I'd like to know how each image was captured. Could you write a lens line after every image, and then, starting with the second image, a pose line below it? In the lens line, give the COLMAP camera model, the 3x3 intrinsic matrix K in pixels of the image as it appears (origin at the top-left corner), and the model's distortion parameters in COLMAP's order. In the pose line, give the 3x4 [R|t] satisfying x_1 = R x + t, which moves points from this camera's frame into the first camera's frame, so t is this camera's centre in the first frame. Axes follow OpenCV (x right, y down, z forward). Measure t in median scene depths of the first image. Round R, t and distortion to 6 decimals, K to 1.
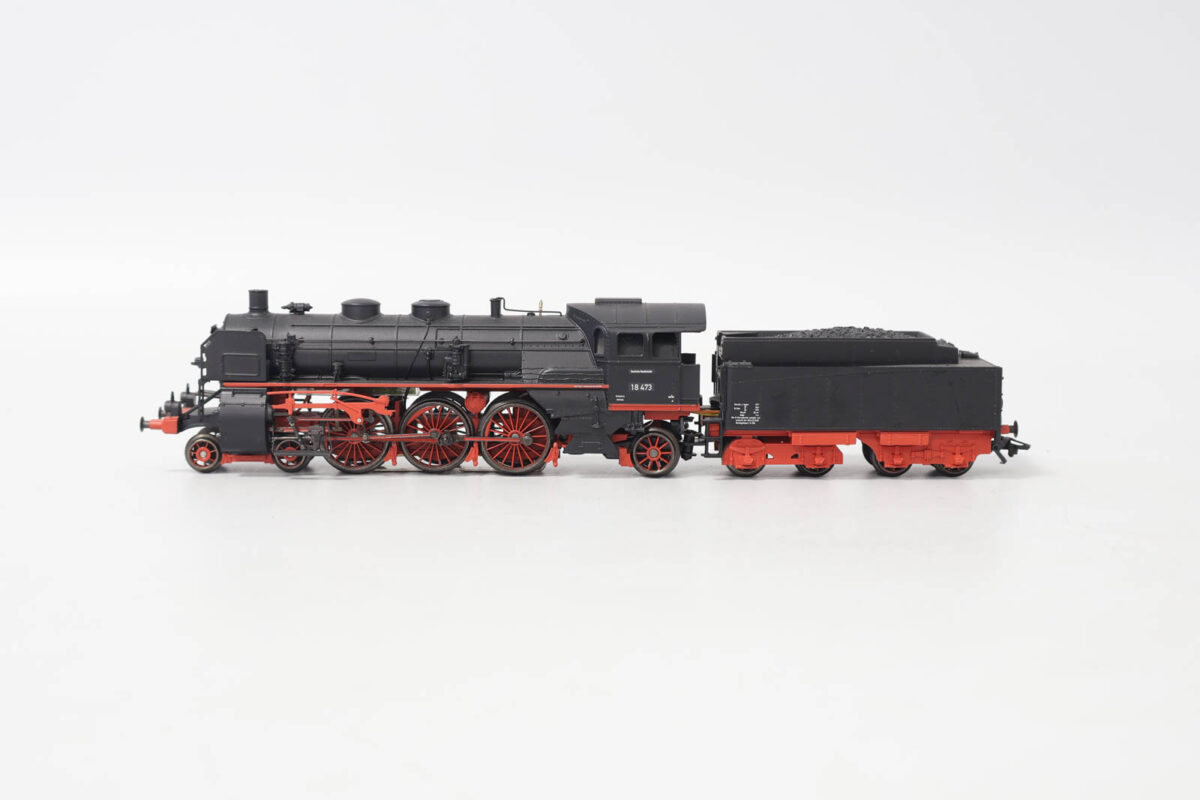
lens RADIAL K [[1822.9, 0, 600.0], [0, 1822.9, 400.0], [0, 0, 1]] dist [-0.004361, -0.003724]
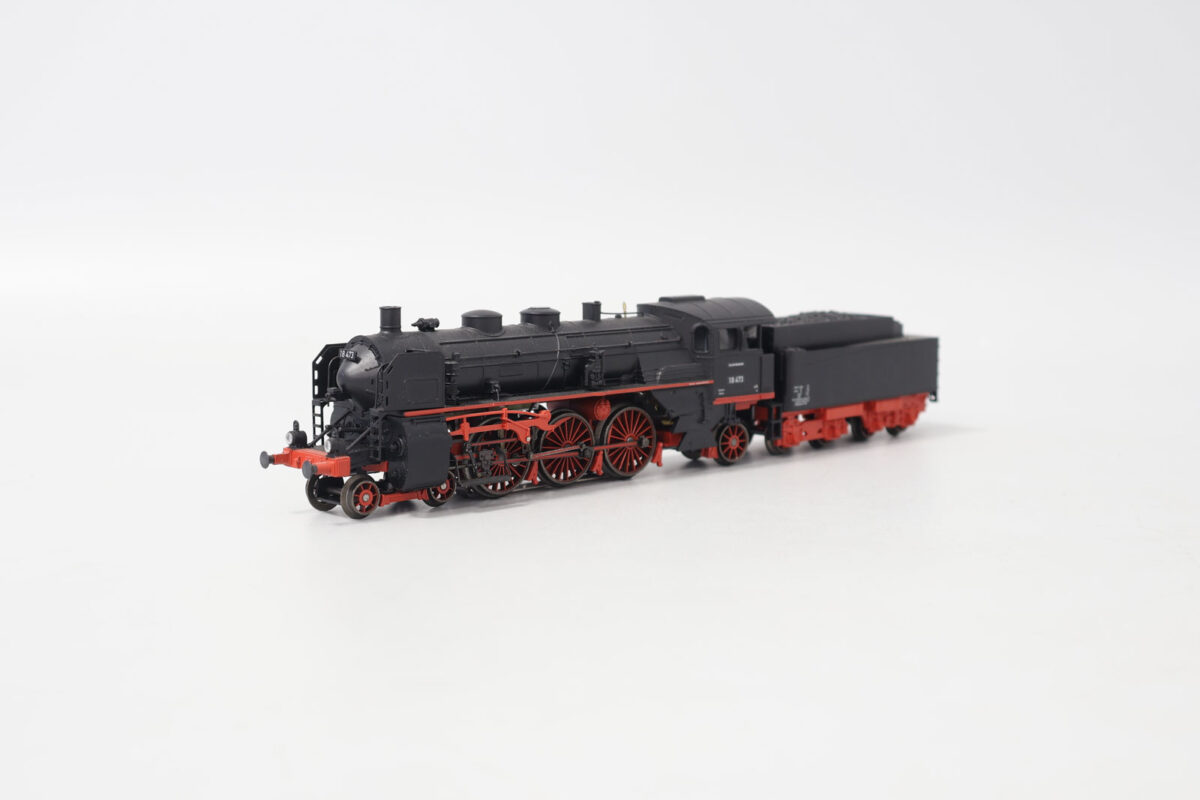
lens RADIAL K [[1822.9, 0, 600.0], [0, 1822.9, 400.0], [0, 0, 1]] dist [-0.004361, -0.003724]
pose [[0.734683, -0.087218, 0.672781, -0.723318], [0.085128, 0.995715, 0.036122, -0.039009], [-0.673048, 0.030734, 0.738960, 0.279166]]
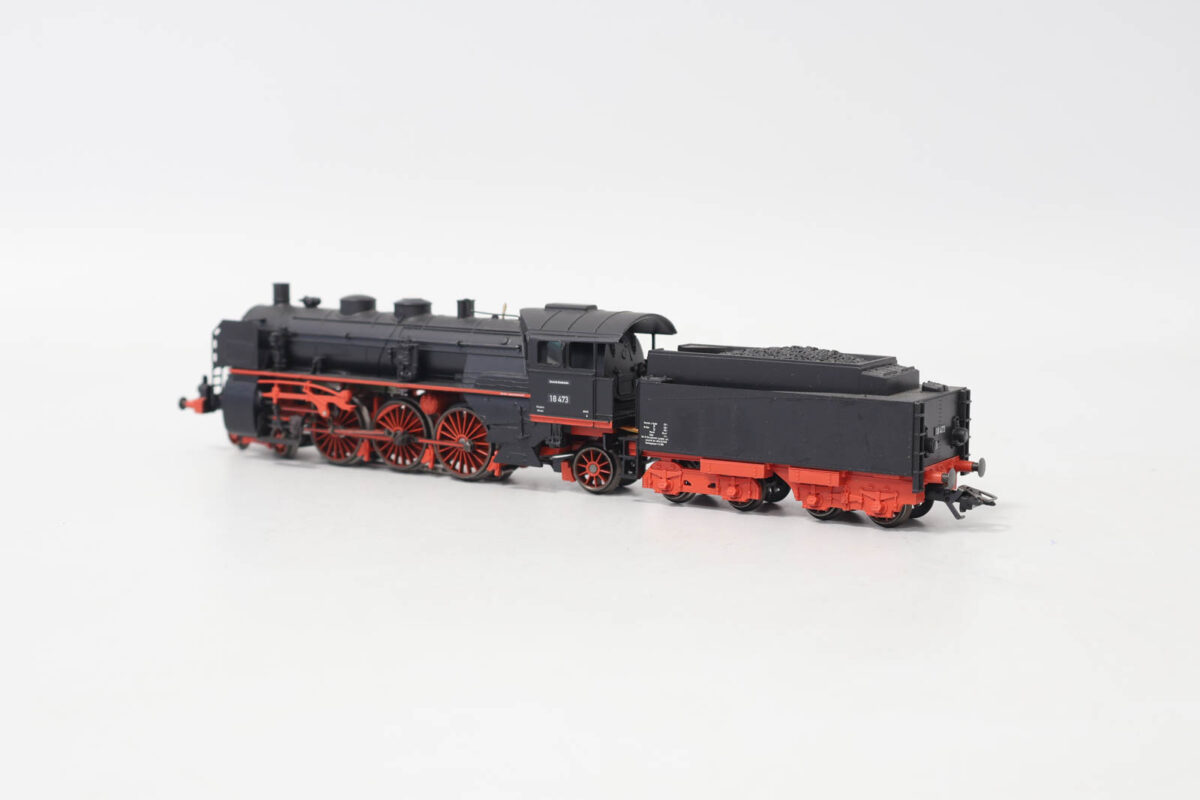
lens RADIAL K [[1822.9, 0, 600.0], [0, 1822.9, 400.0], [0, 0, 1]] dist [-0.004361, -0.003724]
pose [[0.859580, 0.065233, -0.506821, 0.509899], [-0.067436, 0.997625, 0.014032, -0.020764], [0.506532, 0.022116, 0.861937, 0.195612]]
